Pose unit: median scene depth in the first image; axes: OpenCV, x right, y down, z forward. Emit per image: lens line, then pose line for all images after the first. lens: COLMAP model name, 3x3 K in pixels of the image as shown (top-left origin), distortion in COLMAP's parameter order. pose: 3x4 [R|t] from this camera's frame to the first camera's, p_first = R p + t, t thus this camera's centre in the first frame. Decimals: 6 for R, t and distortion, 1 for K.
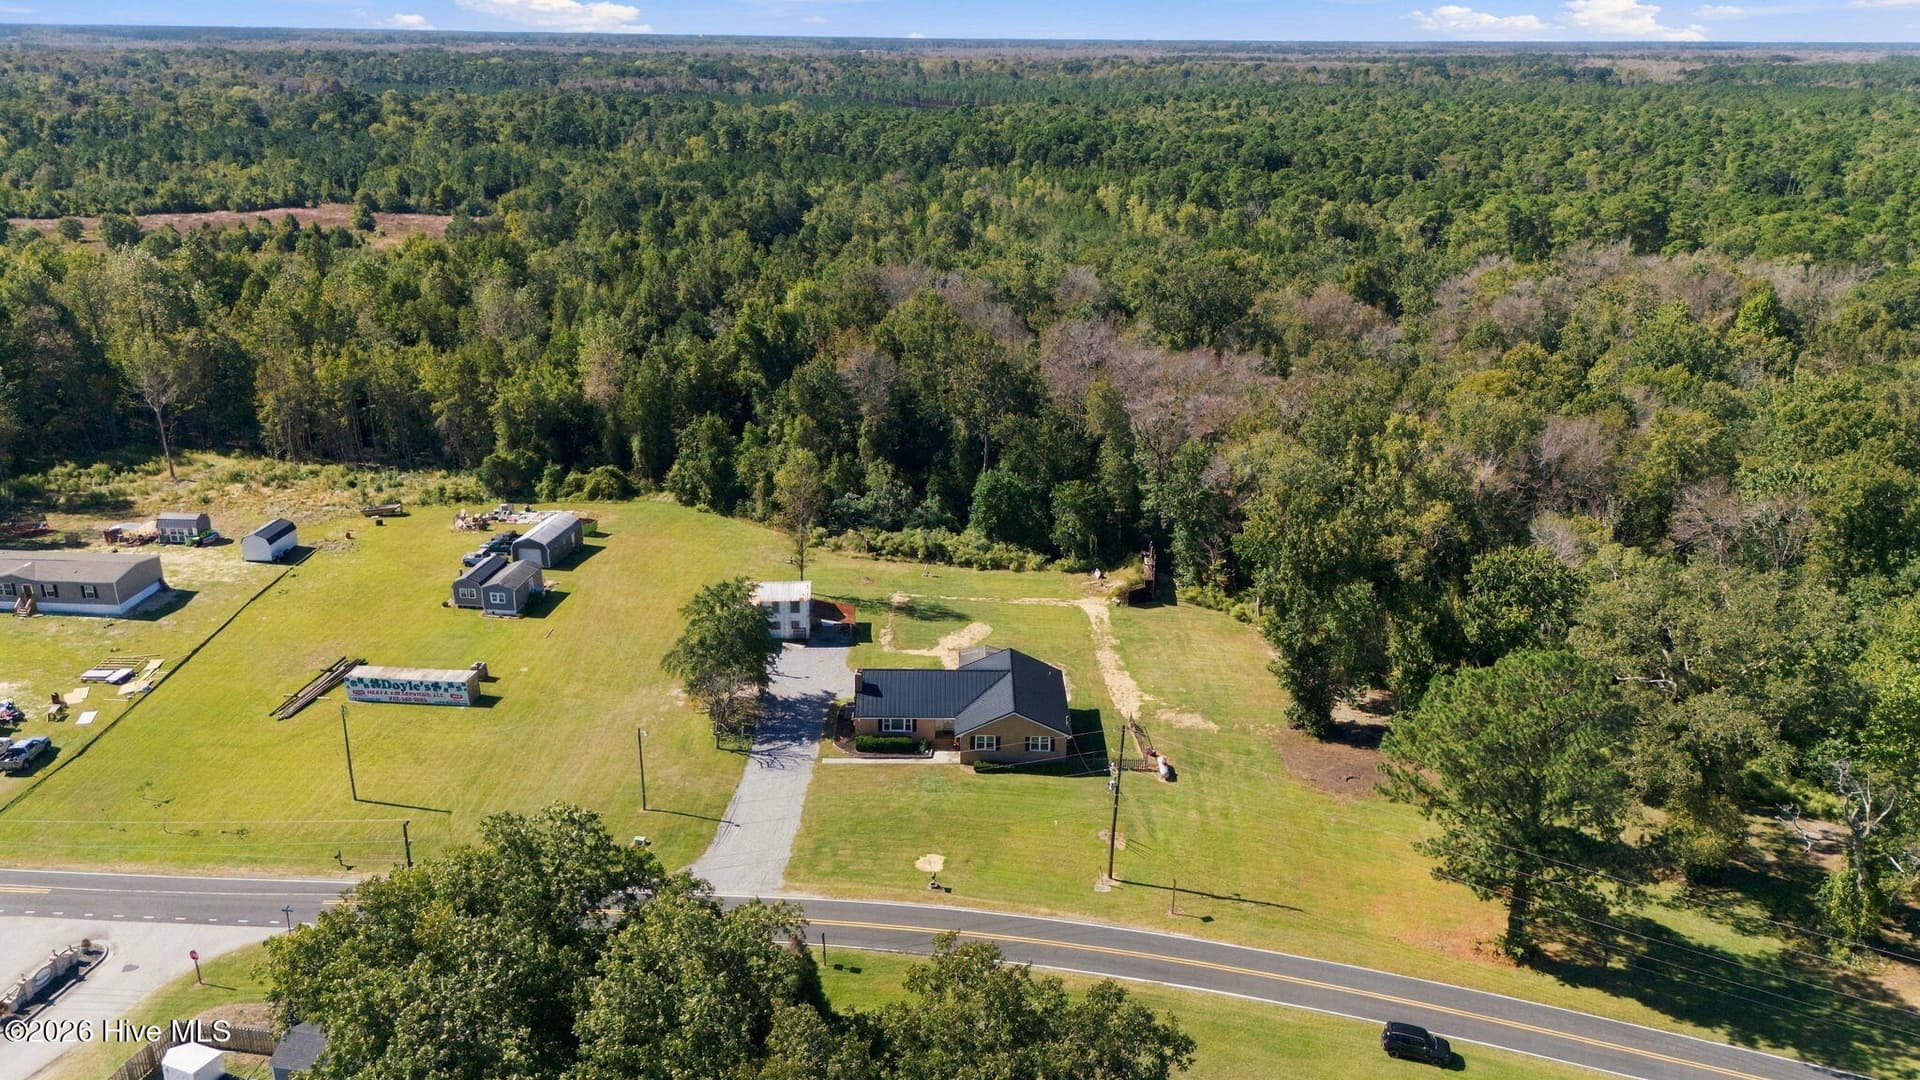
lens RADIAL K [[1395.7, 0, 965.2], [0, 1395.7, 533.3], [0, 0, 1]] dist [0.033032, -0.008928]
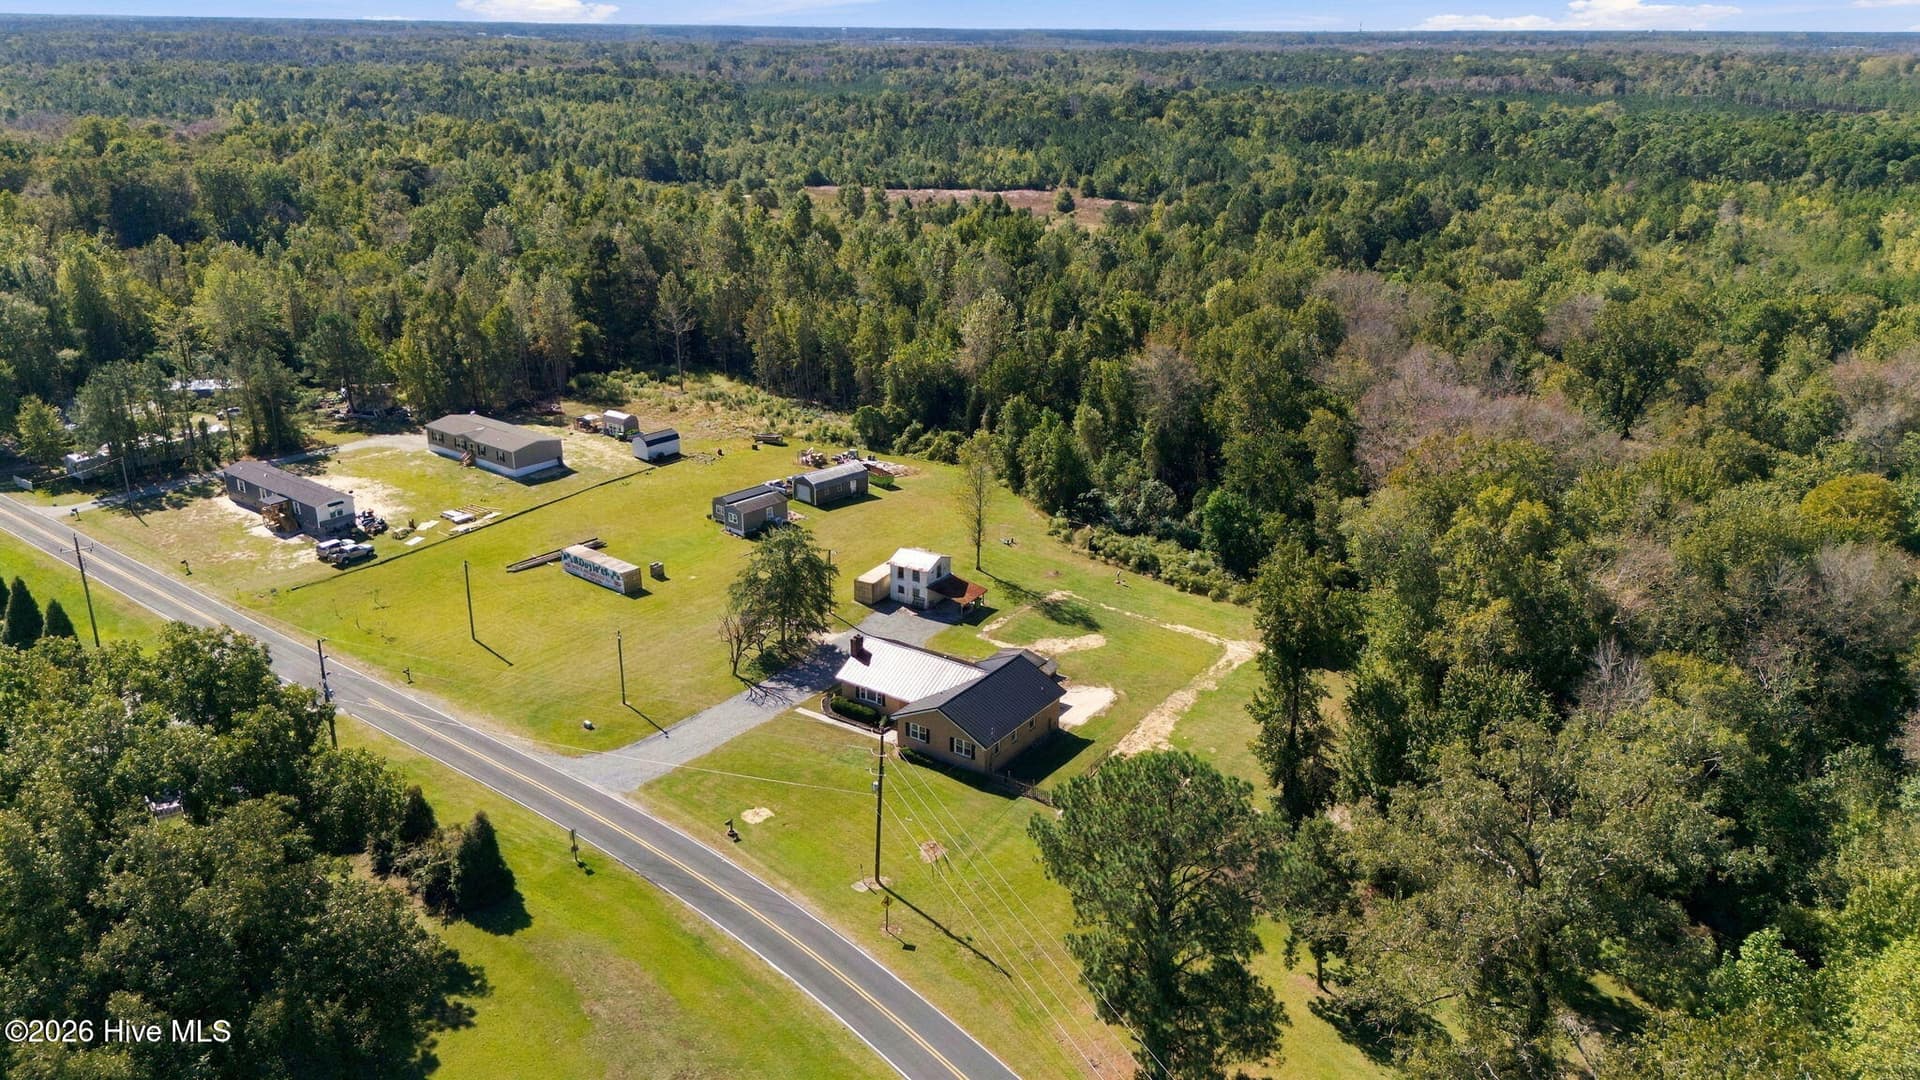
lens RADIAL K [[1395.7, 0, 964.9], [0, 1395.7, 540.2], [0, 0, 1]] dist [0.033032, -0.008928]
pose [[0.819731, 0.191024, -0.539954, 0.398672], [-0.188355, 0.980215, 0.060829, -0.037552], [0.540891, 0.051840, 0.839493, 0.118777]]
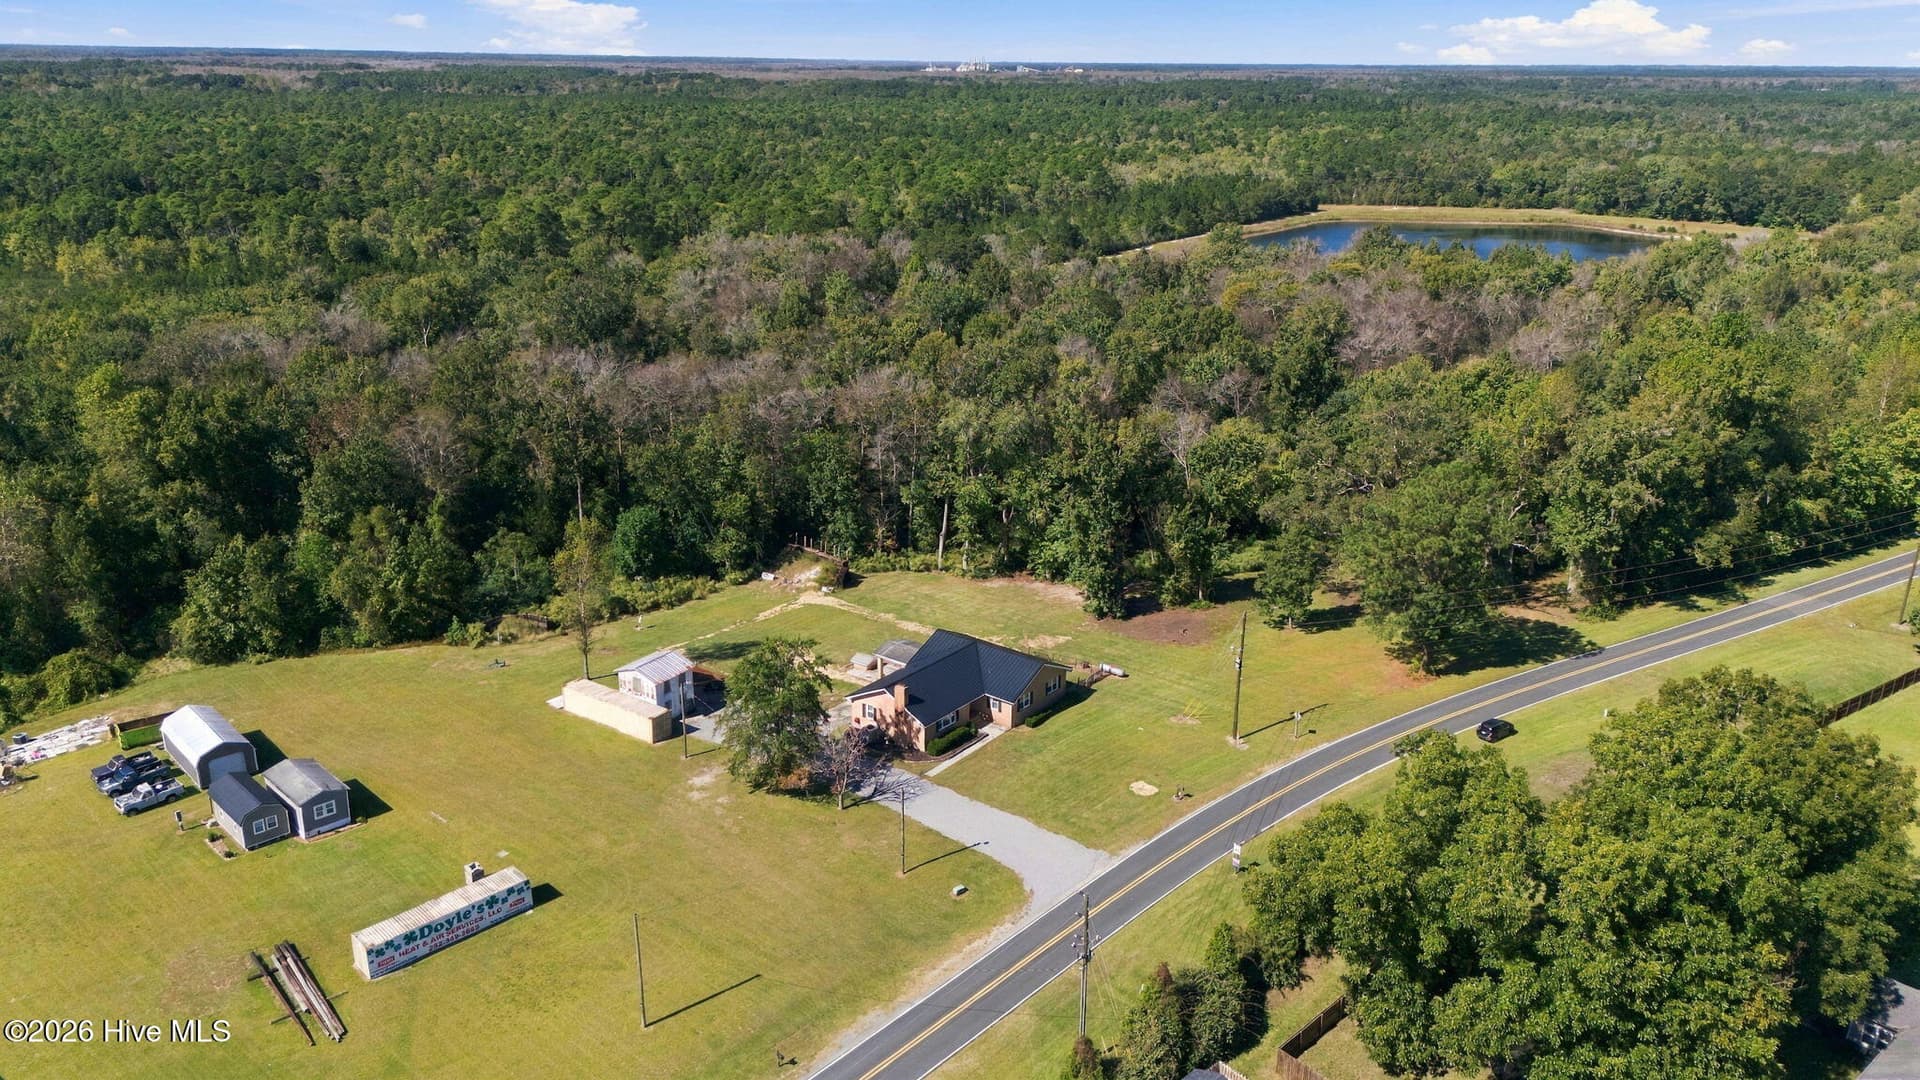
lens RADIAL K [[1395.7, 0, 965.4], [0, 1395.7, 546.5], [0, 0, 1]] dist [0.033032, -0.008928]
pose [[0.615443, -0.262039, 0.743348, -0.565333], [0.258871, 0.958000, 0.123378, -0.080273], [-0.744457, 0.116499, 0.657428, 0.214588]]
